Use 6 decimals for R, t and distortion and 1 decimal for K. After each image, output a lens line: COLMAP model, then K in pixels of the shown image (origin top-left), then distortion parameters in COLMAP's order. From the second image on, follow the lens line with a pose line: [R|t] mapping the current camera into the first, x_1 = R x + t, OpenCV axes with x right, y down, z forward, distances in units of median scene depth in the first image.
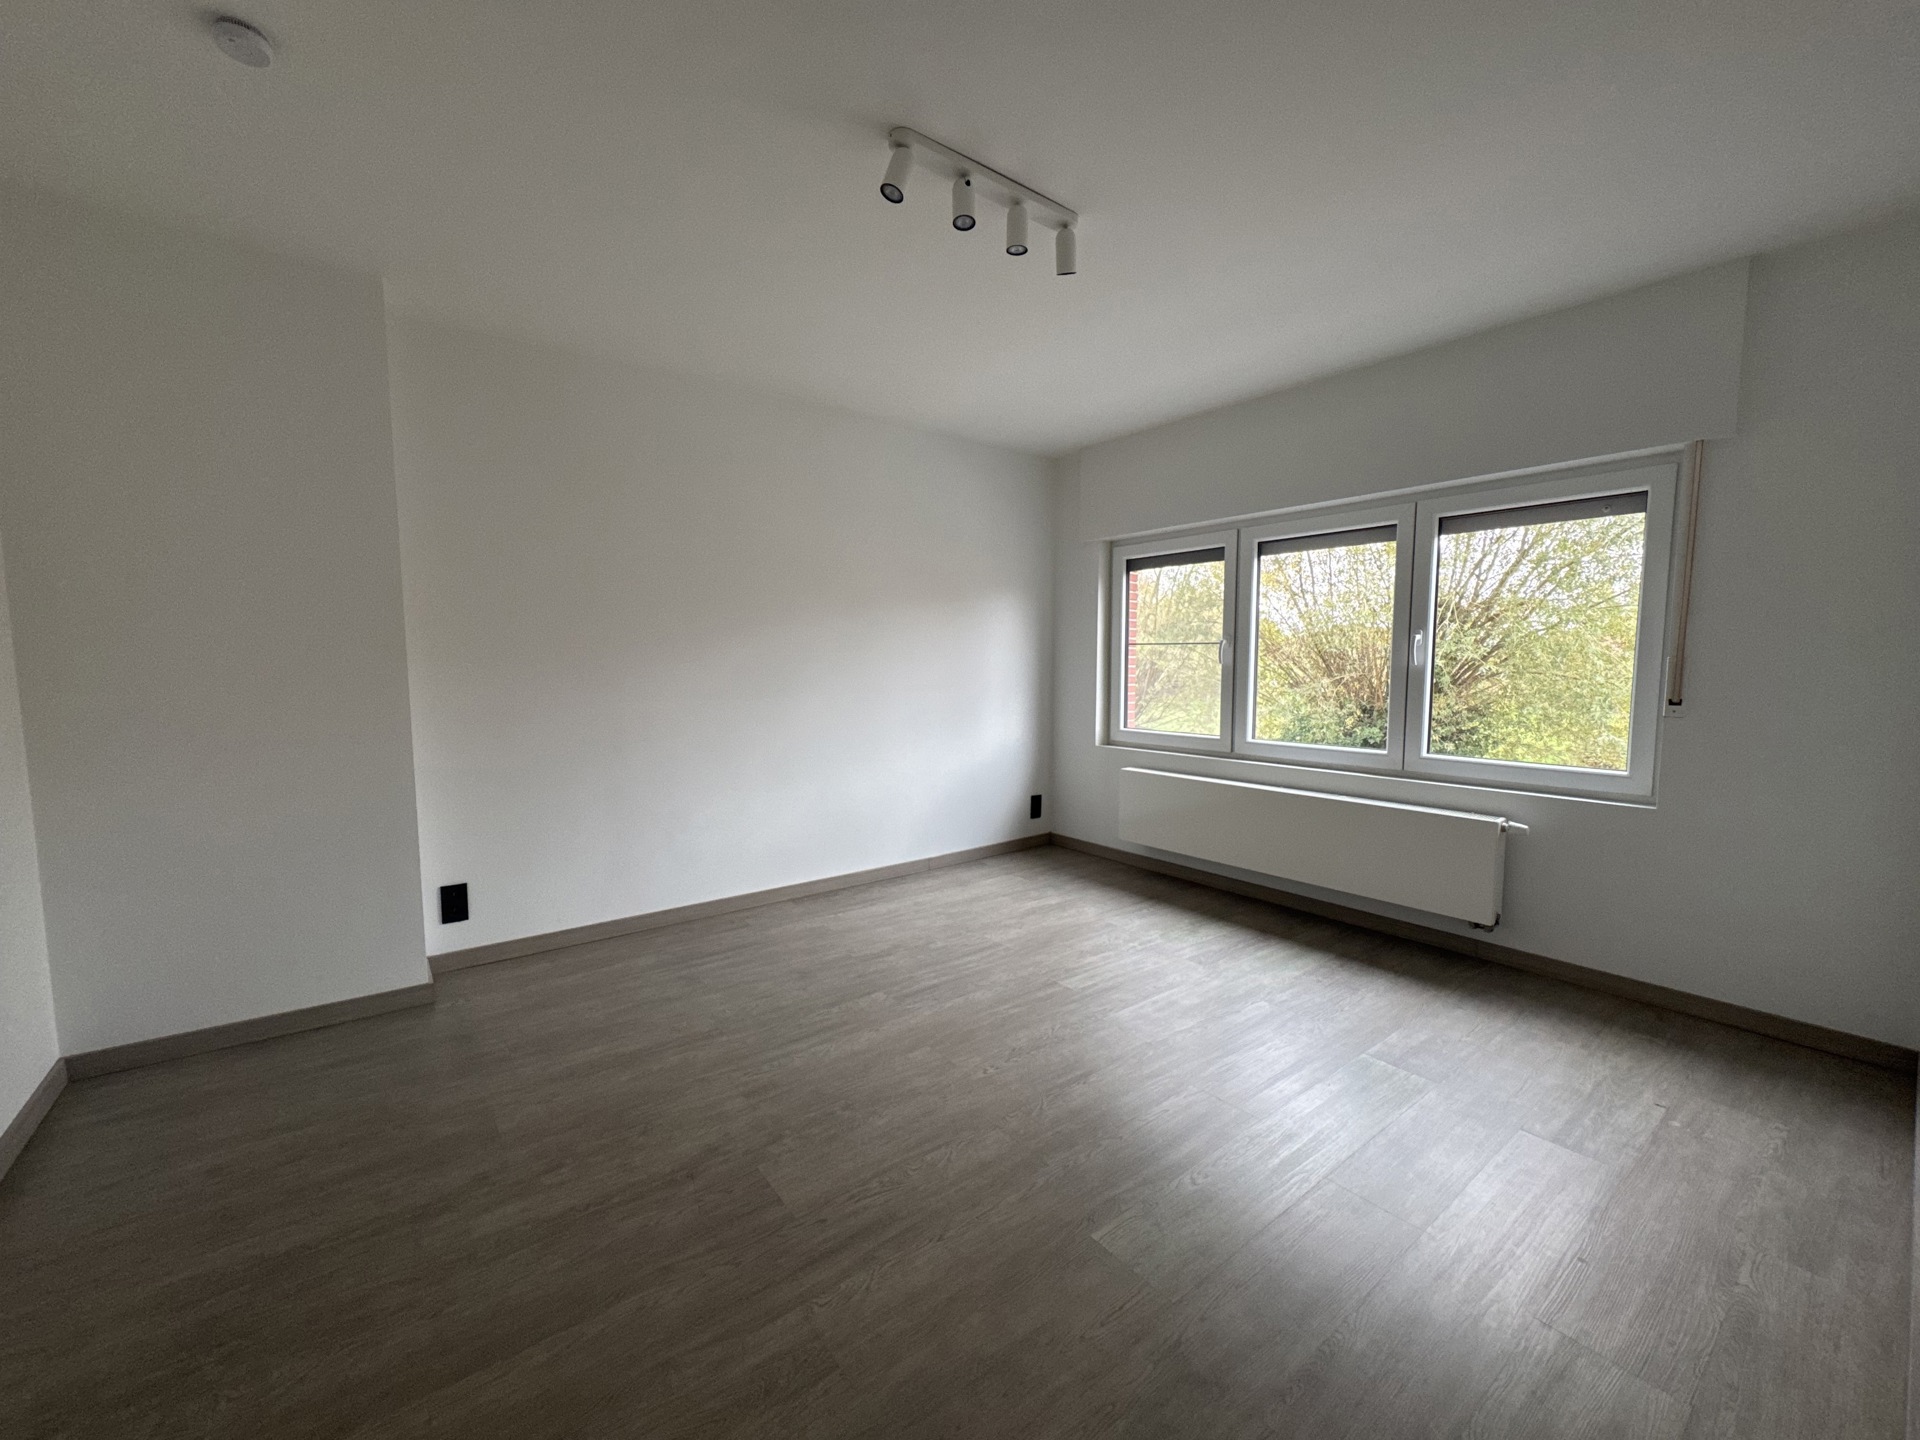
lens RADIAL K [[762.3, 0, 955.7], [0, 762.3, 710.9], [0, 0, 1]] dist [-0.003400, 0.000773]
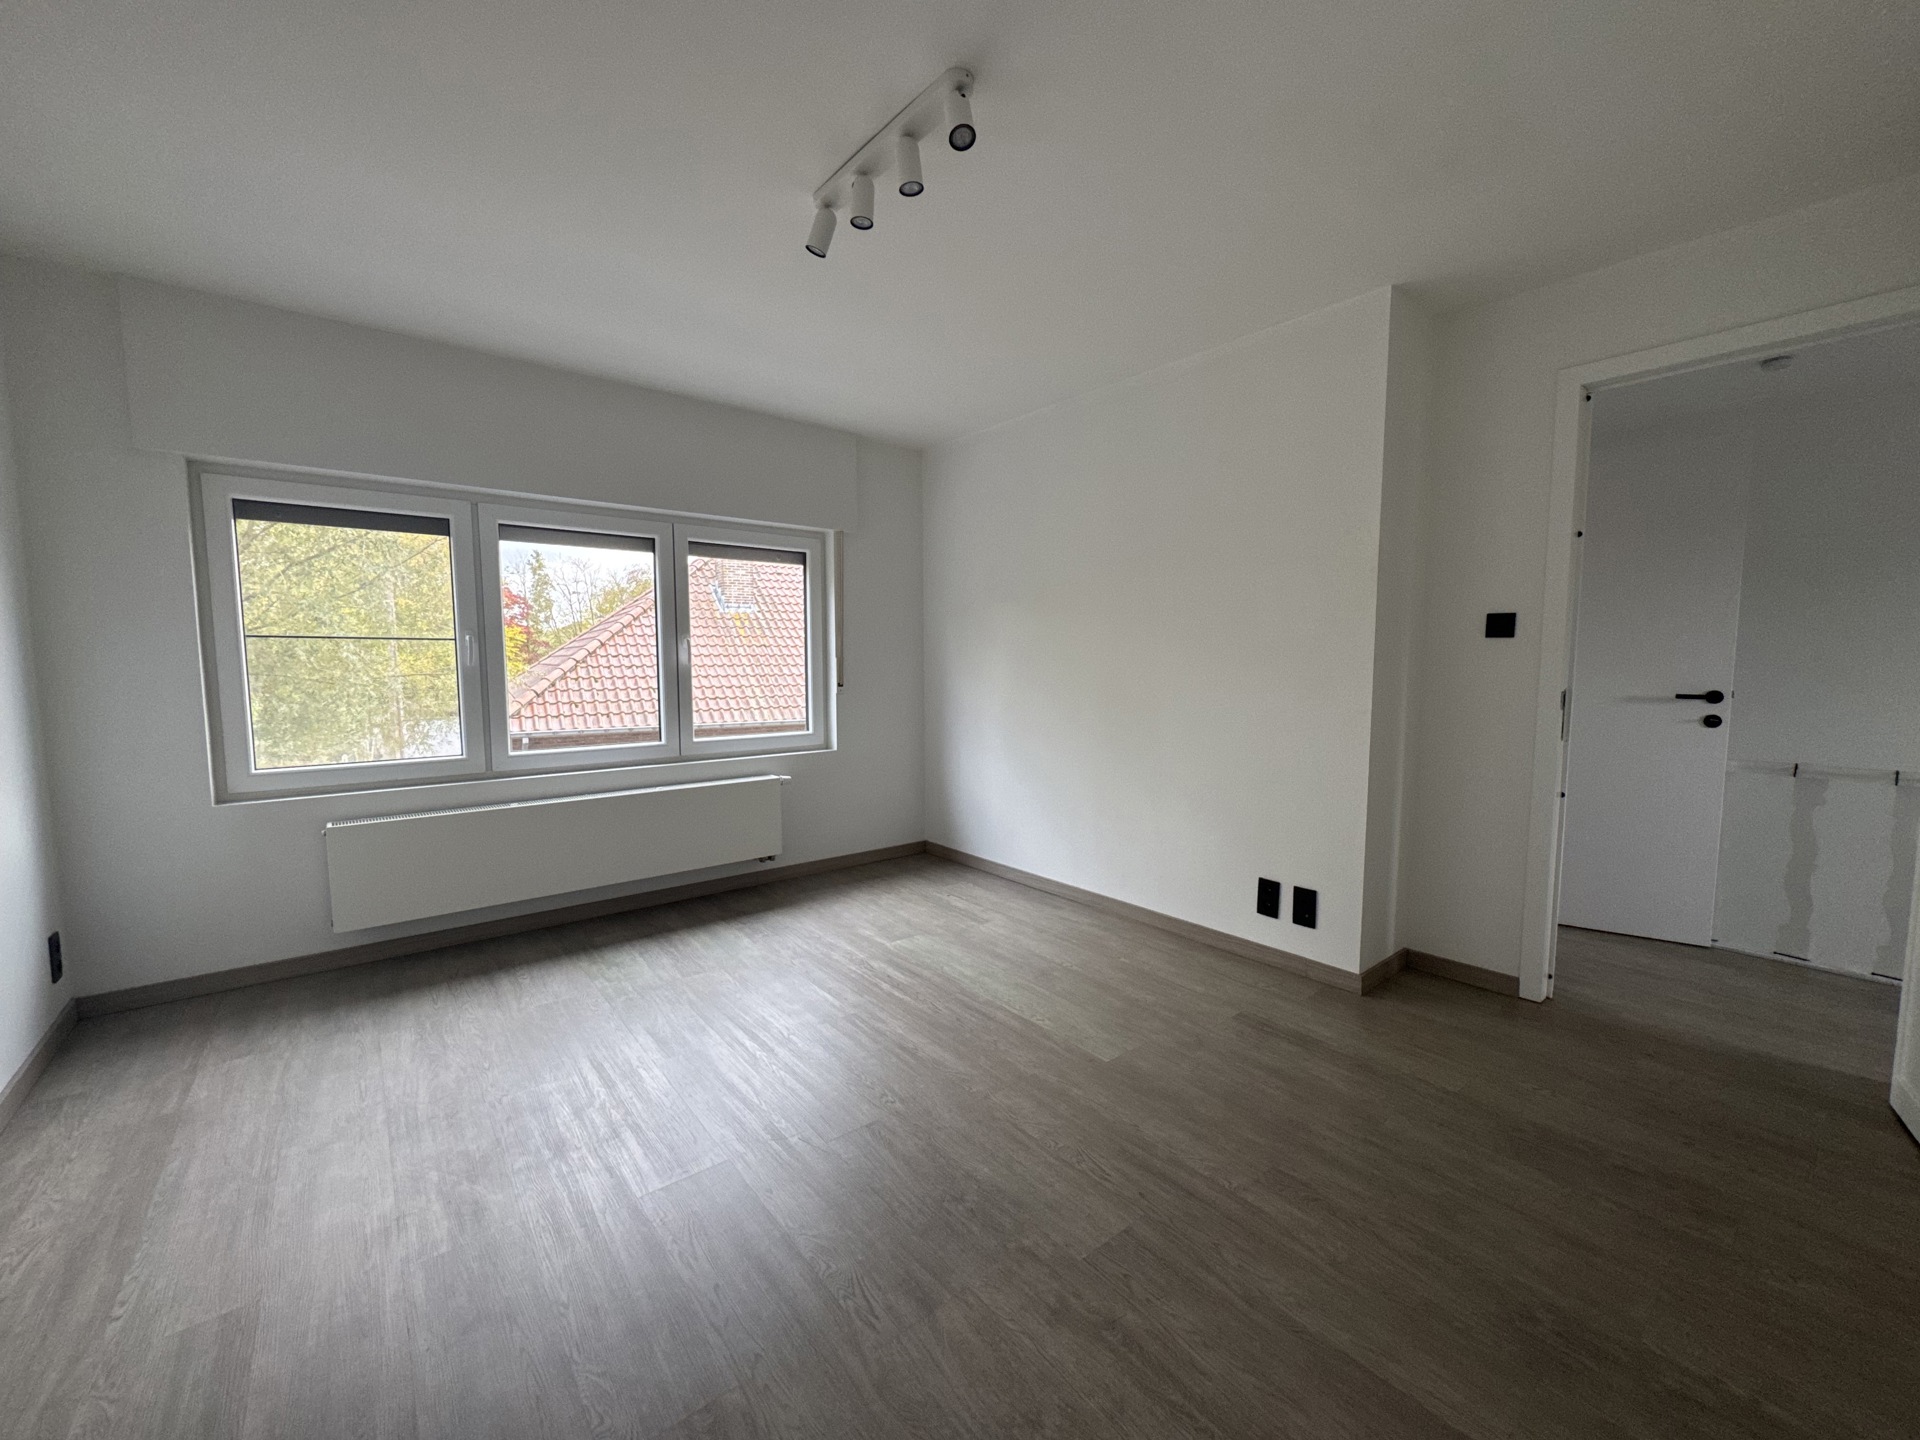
lens RADIAL K [[762.3, 0, 960.7], [0, 762.3, 719.8], [0, 0, 1]] dist [-0.003400, 0.000773]
pose [[-0.022450, -0.080245, 0.996522, -0.573078], [0.068231, 0.994326, 0.081606, -0.041748], [-0.997417, 0.069826, -0.016848, 0.601187]]
